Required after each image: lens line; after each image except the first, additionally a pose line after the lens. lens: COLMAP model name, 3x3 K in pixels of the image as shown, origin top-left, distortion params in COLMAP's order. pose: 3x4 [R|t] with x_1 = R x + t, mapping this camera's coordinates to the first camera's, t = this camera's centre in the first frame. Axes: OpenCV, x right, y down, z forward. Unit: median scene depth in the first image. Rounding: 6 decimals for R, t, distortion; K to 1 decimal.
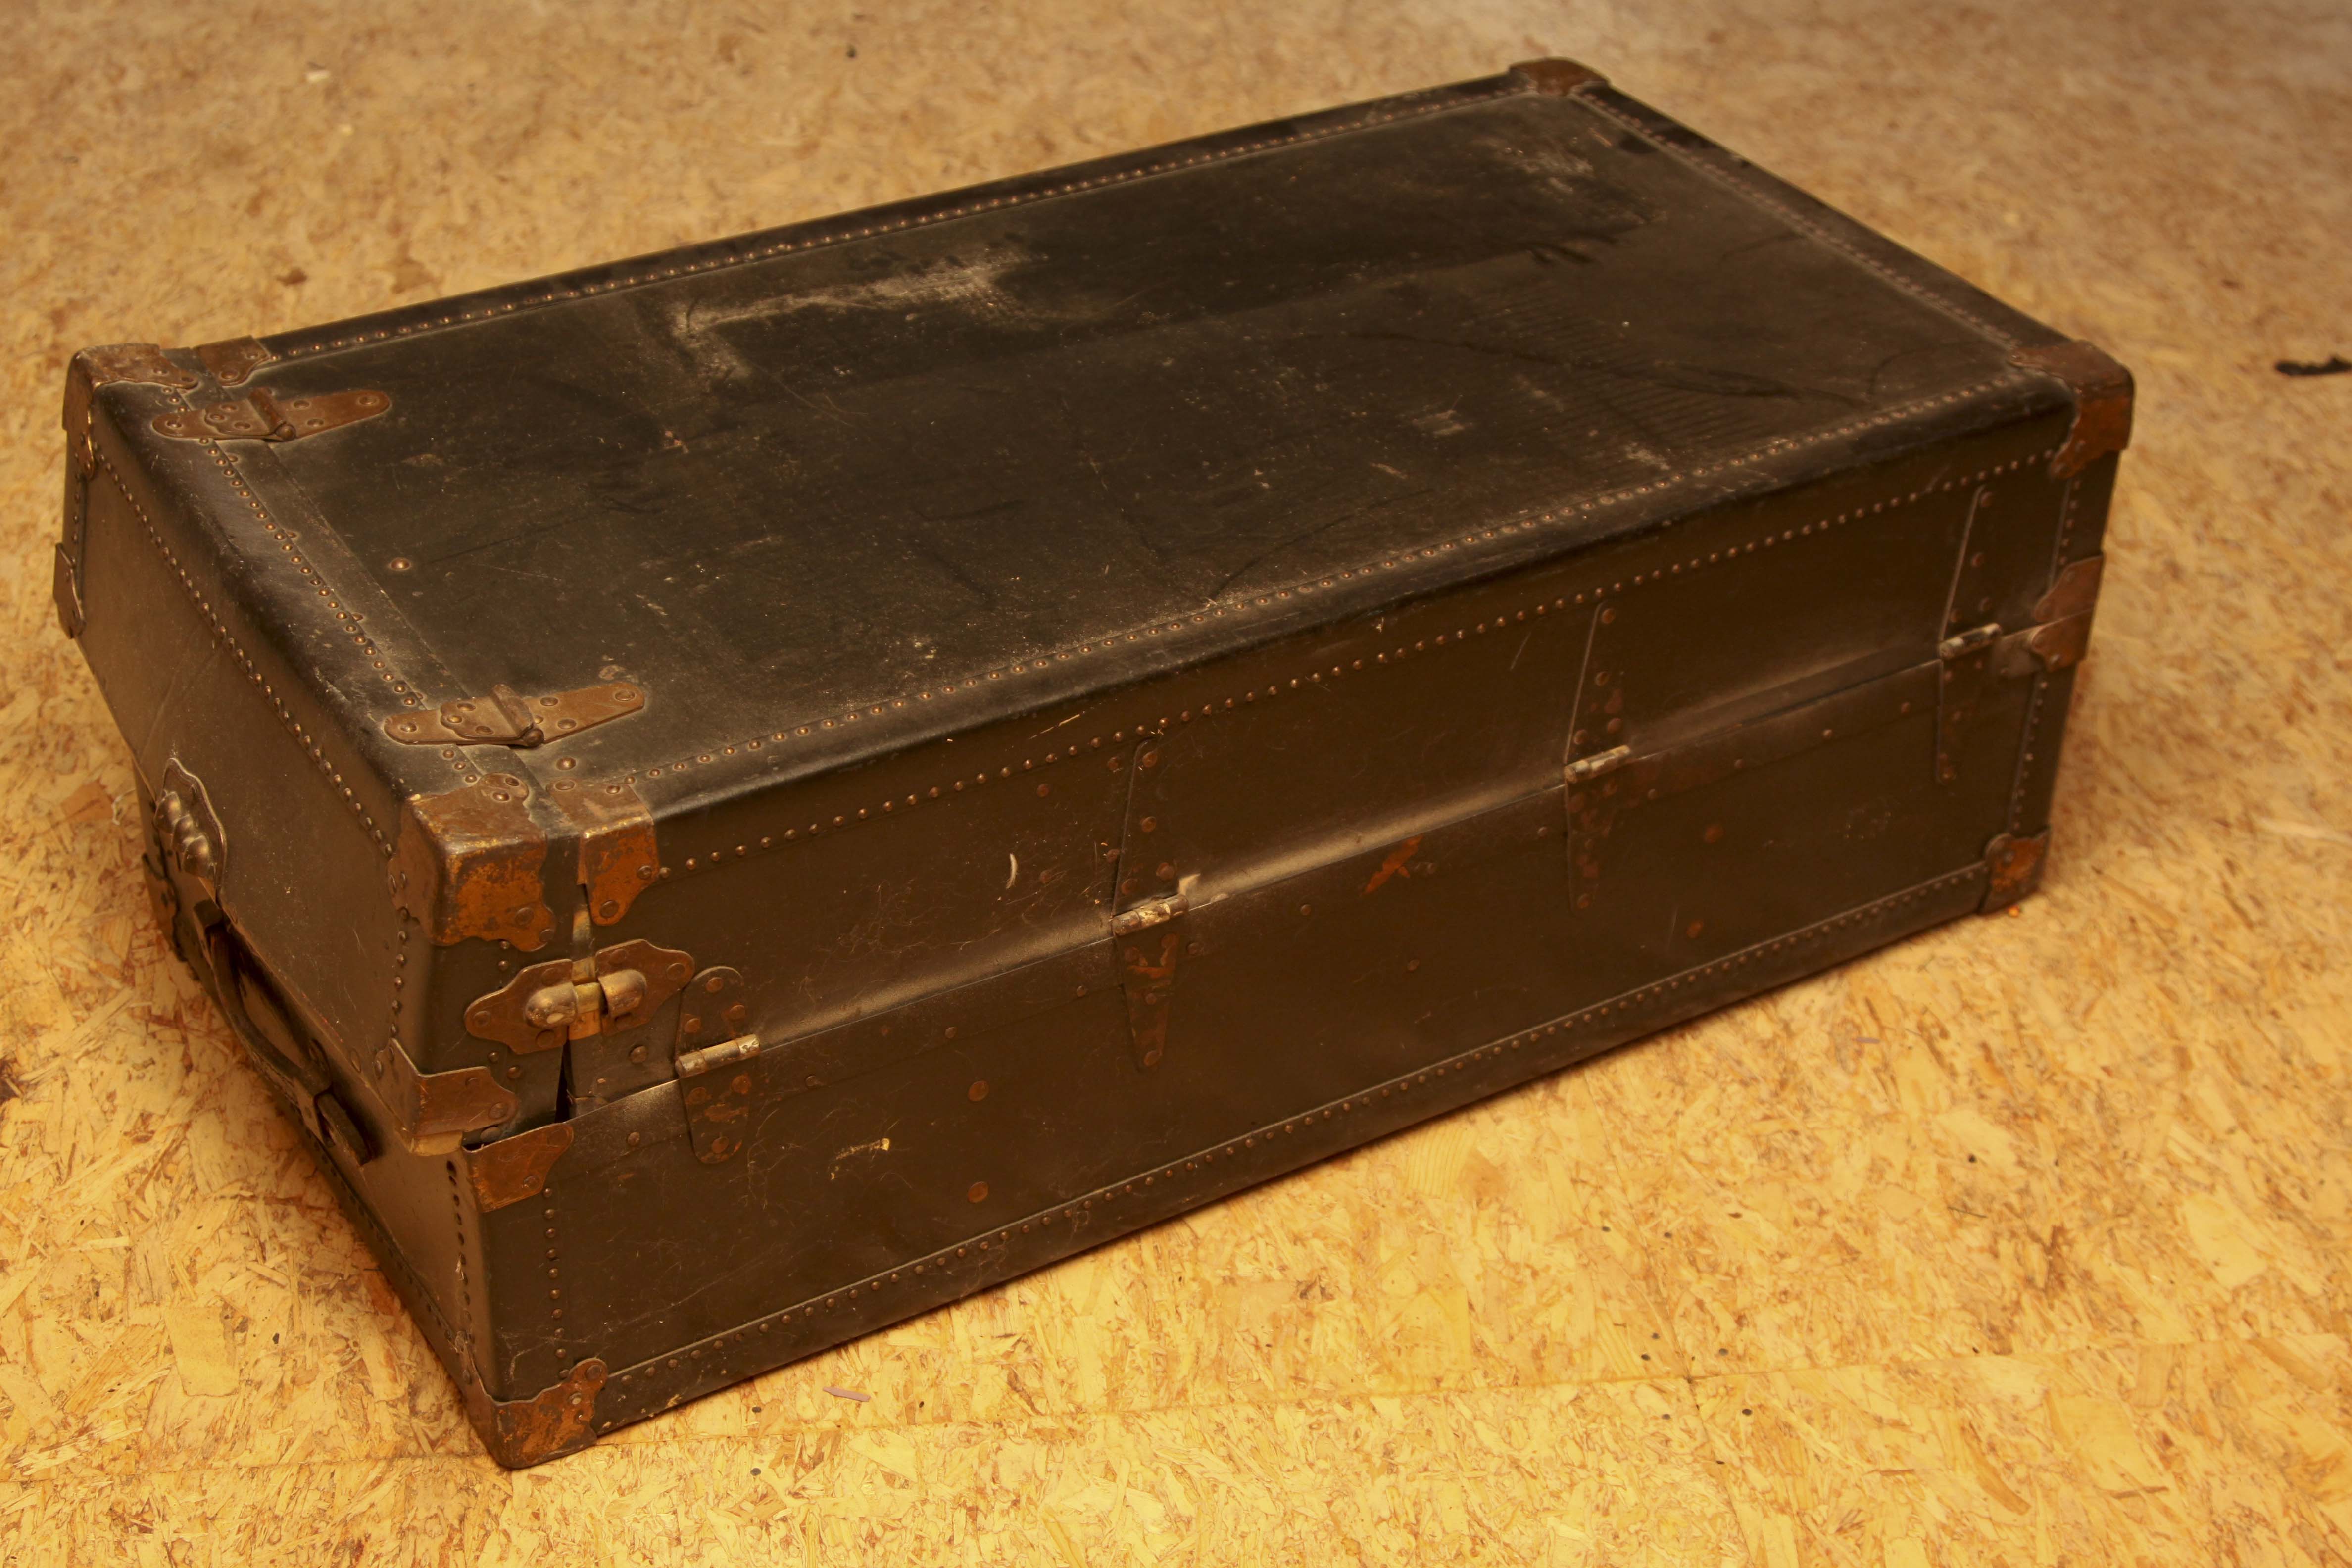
lens RADIAL K [[3436.1, 0, 1176.0], [0, 3436.1, 784.0], [0, 0, 1]] dist [-0.021626, -0.053575]
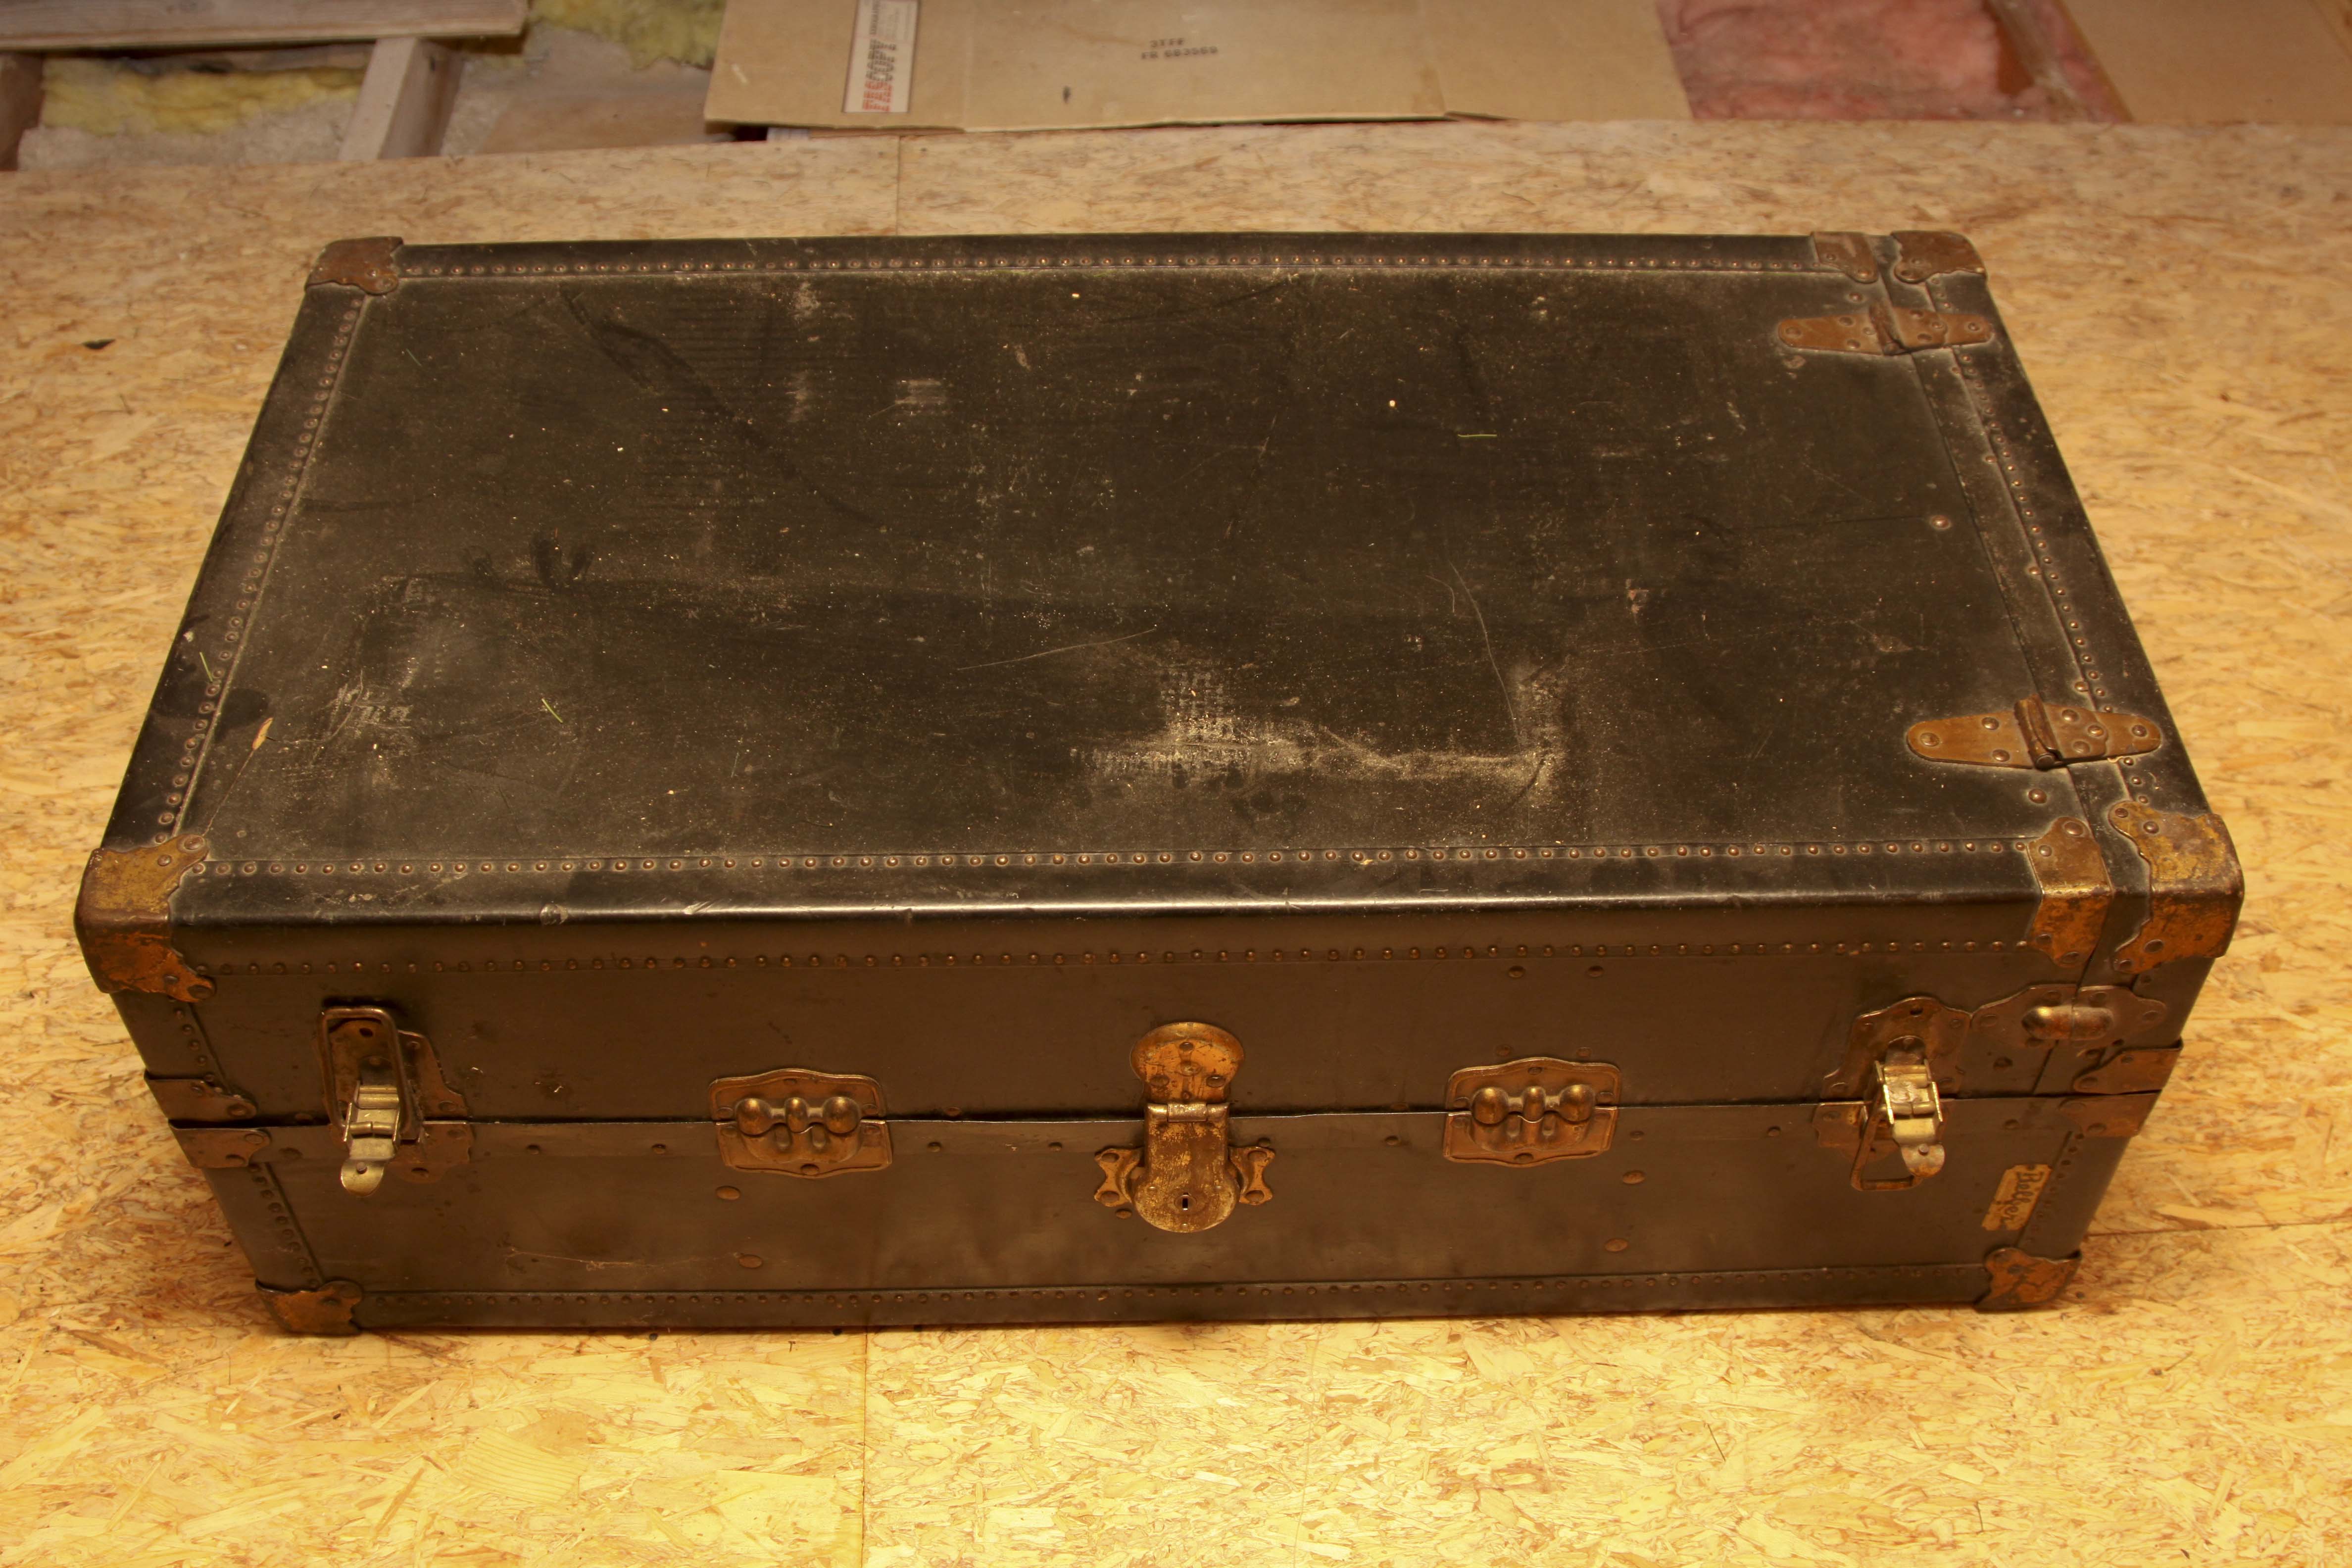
lens RADIAL K [[2504.5, 0, 1176.0], [0, 2504.5, 784.0], [0, 0, 1]] dist [-0.120863, 0.038296]
pose [[-0.863873, -0.387233, 0.322139, -0.278963], [0.253658, 0.218091, 0.942387, -0.776481], [-0.435180, 0.895816, -0.090178, 1.157325]]
